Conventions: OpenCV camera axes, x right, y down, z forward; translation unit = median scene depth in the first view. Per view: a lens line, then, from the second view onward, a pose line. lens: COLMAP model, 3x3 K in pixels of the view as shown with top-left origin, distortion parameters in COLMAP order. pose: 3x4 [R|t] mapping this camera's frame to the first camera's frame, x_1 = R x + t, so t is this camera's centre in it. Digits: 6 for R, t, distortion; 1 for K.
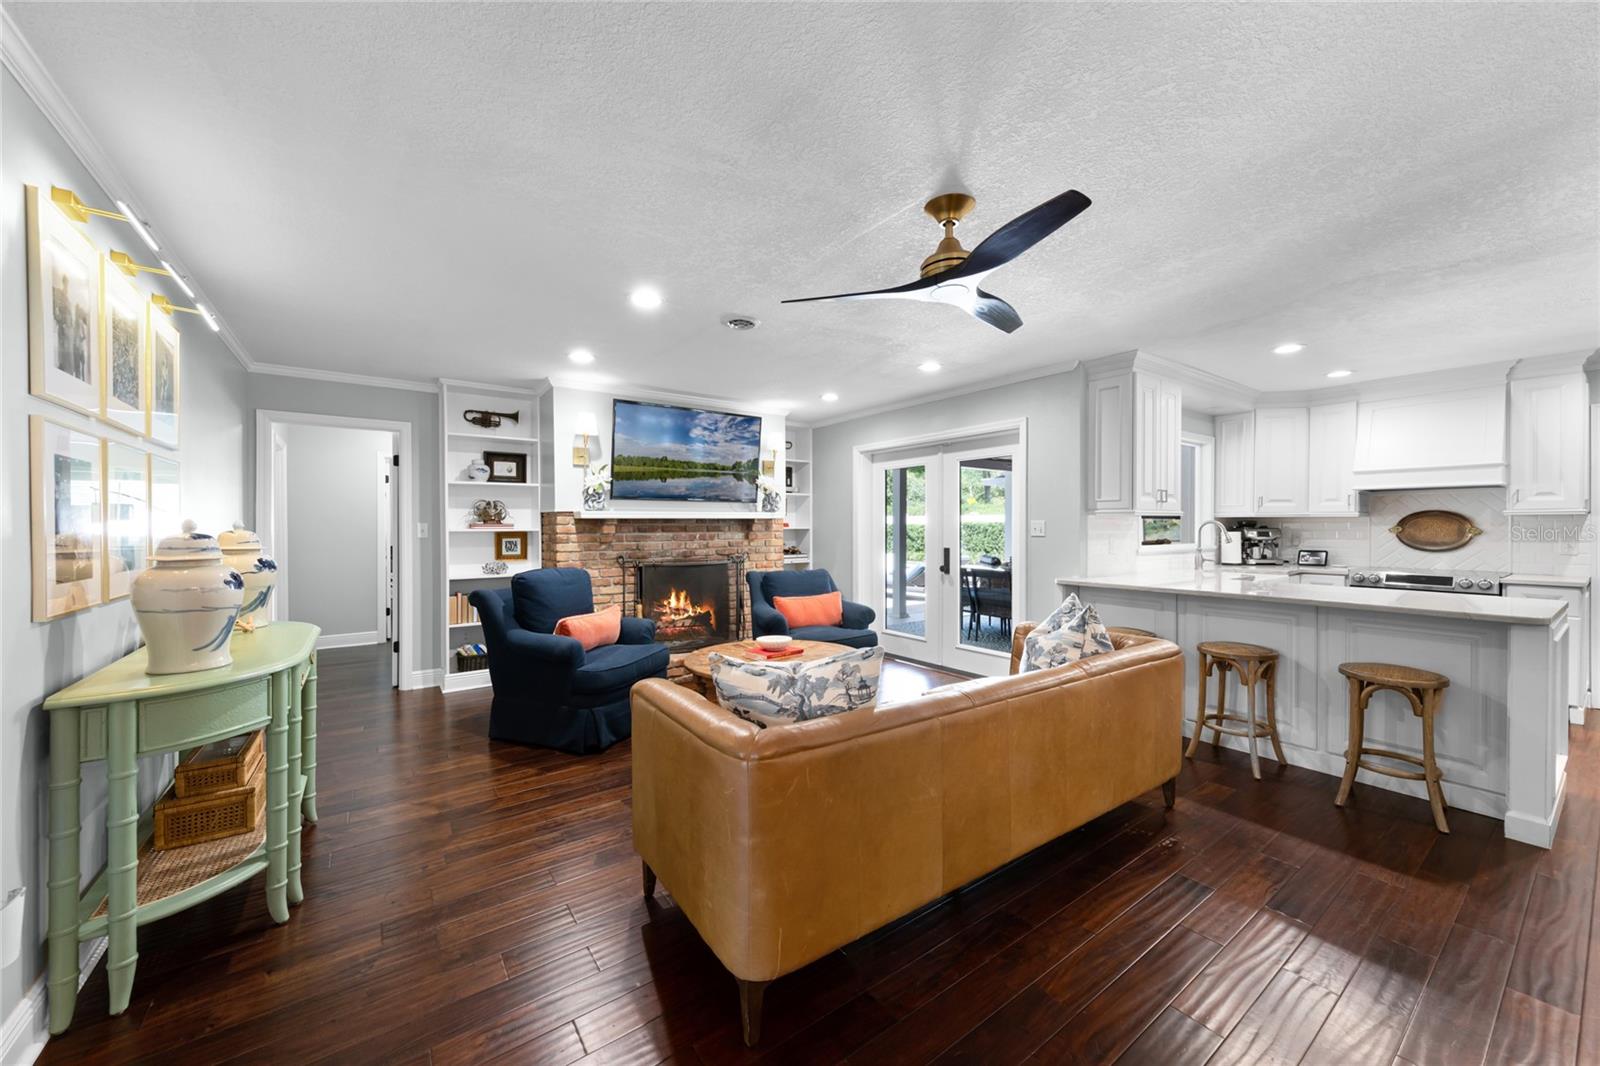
lens RADIAL K [[583.6, 0, 805.3], [0, 583.6, 528.8], [0, 0, 1]] dist [0.000495, -0.000339]
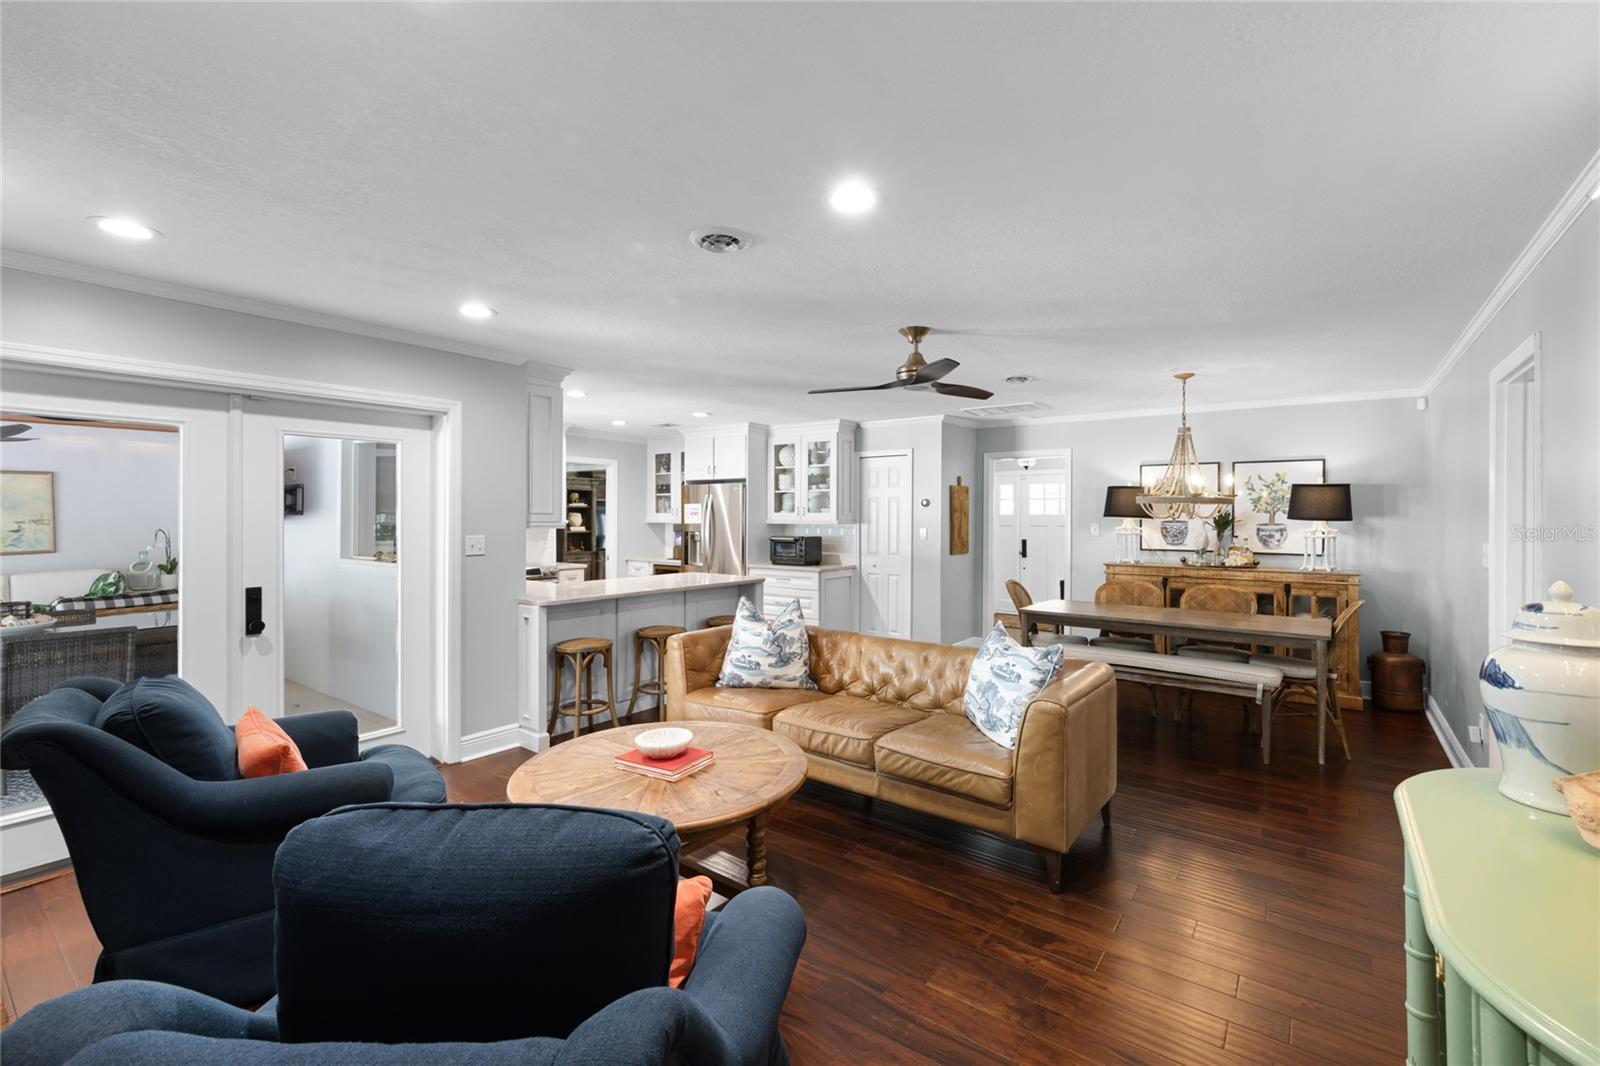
lens RADIAL K [[691.5, 0, 810.3], [0, 691.5, 520.7], [0, 0, 1]] dist [-0.000719, -0.000049]
pose [[-0.311366, -0.004995, 0.950277, -0.680545], [0.004998, 0.999964, 0.006894, -0.041036], [-0.950277, 0.006896, -0.311330, 0.911588]]
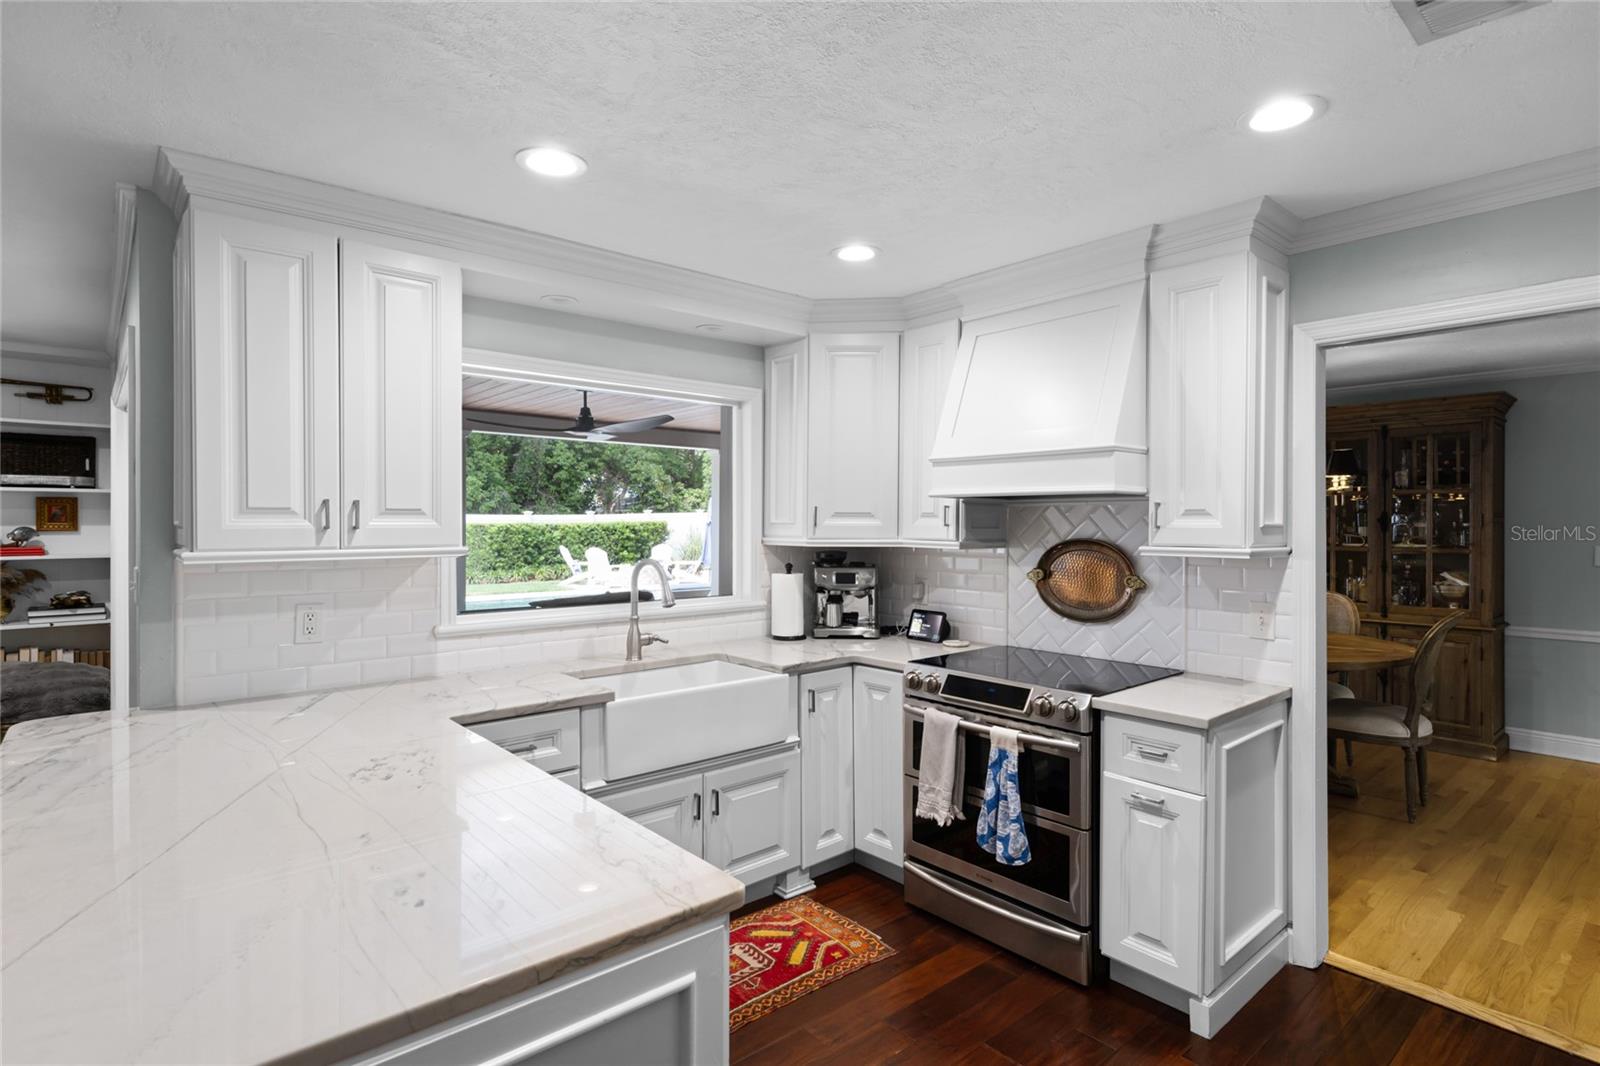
lens RADIAL K [[809.7, 0, 806.0], [0, 809.7, 531.0], [0, 0, 1]] dist [0.003078, 0.000271]
pose [[0.994741, 0.002190, 0.102396, 0.877673], [-0.002891, 0.999973, 0.006702, -0.048564], [-0.102378, -0.006963, 0.994721, 0.379889]]
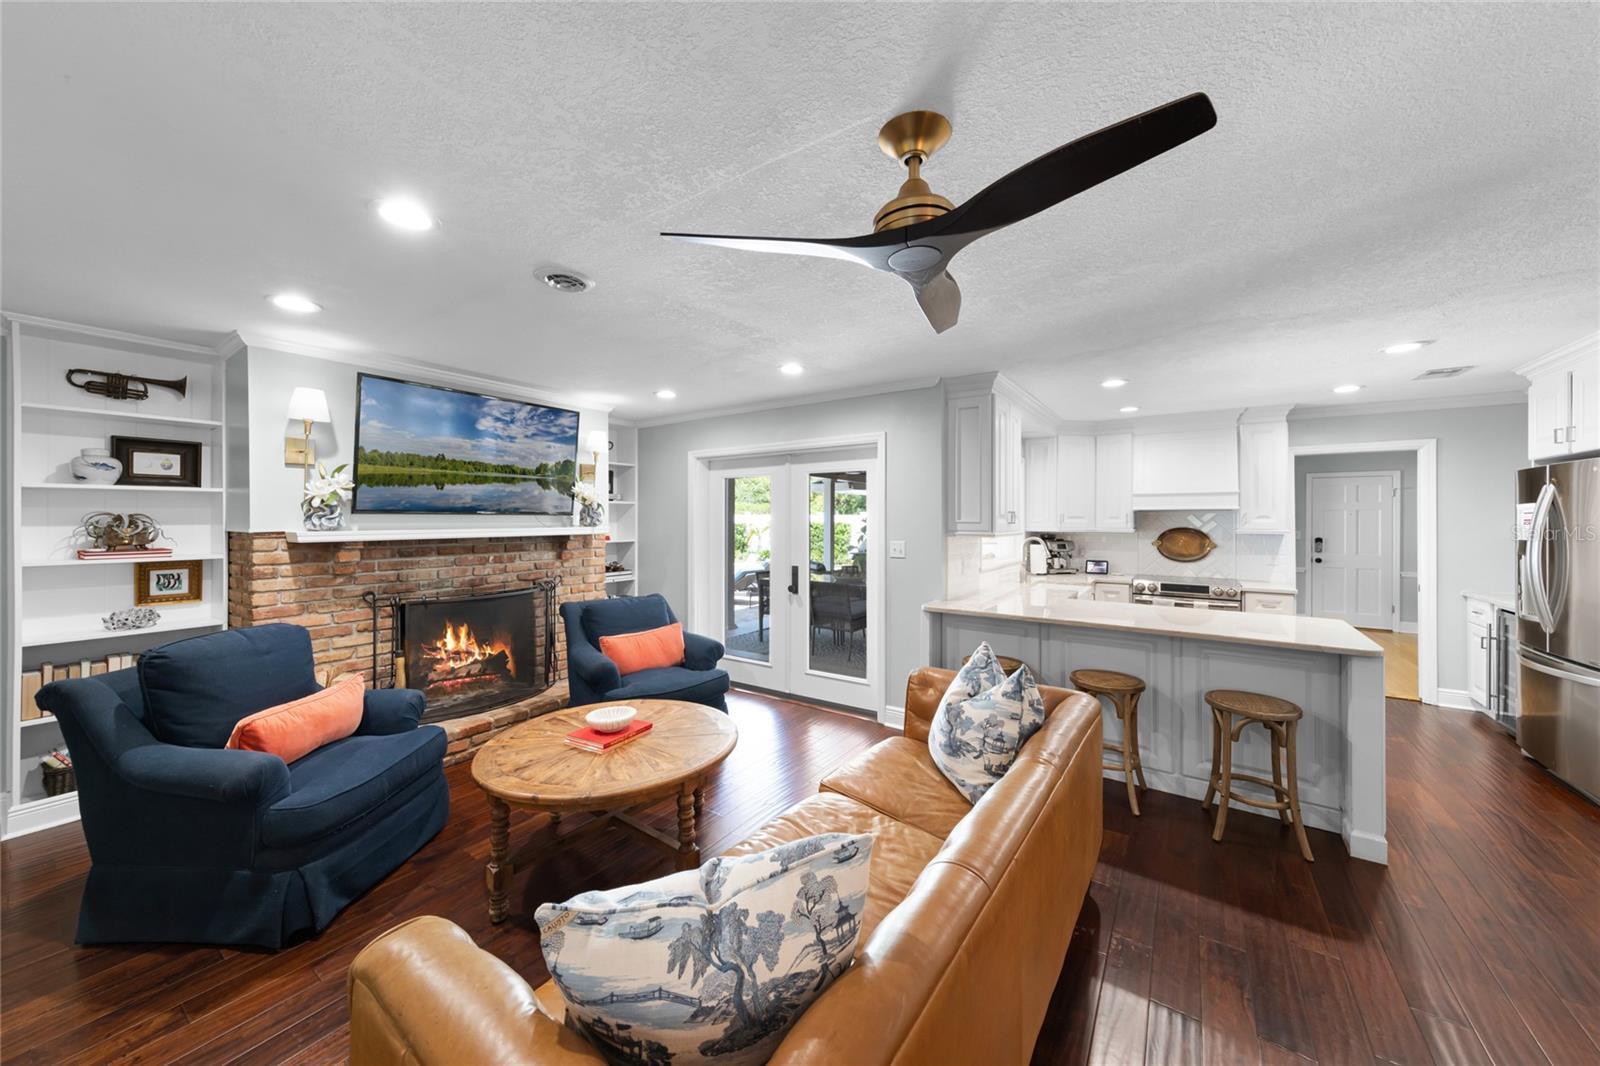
lens RADIAL K [[550.4, 0, 804.5], [0, 550.4, 519.1], [0, 0, 1]] dist [0.004205, -0.000300]
pose [[0.942096, 0.003044, 0.335330, -0.048377], [-0.000277, 0.999966, -0.008299, -0.045298], [-0.335344, 0.007726, 0.942064, 0.216285]]
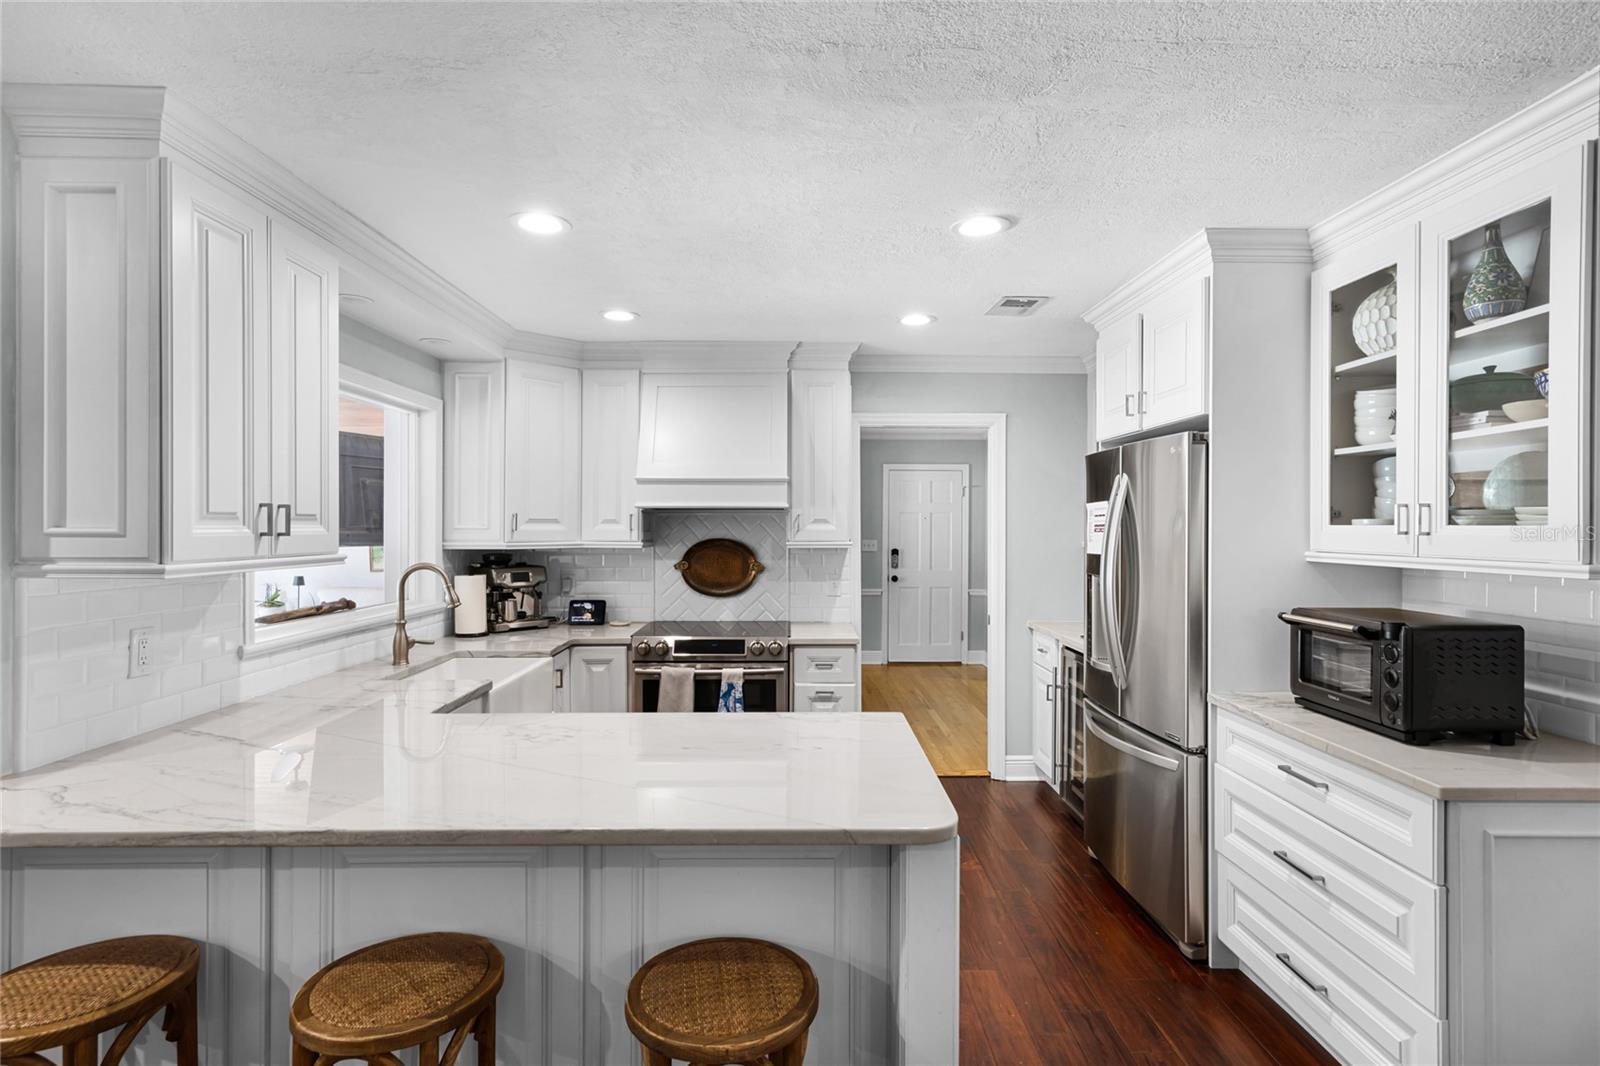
lens RADIAL K [[809.7, 0, 804.7], [0, 809.7, 532.5], [0, 0, 1]] dist [0.003078, 0.000271]
pose [[0.566003, -0.004750, 0.824389, 0.363462], [0.004084, 0.999987, 0.002958, -0.047656], [-0.824393, 0.001693, 0.566016, 0.402599]]
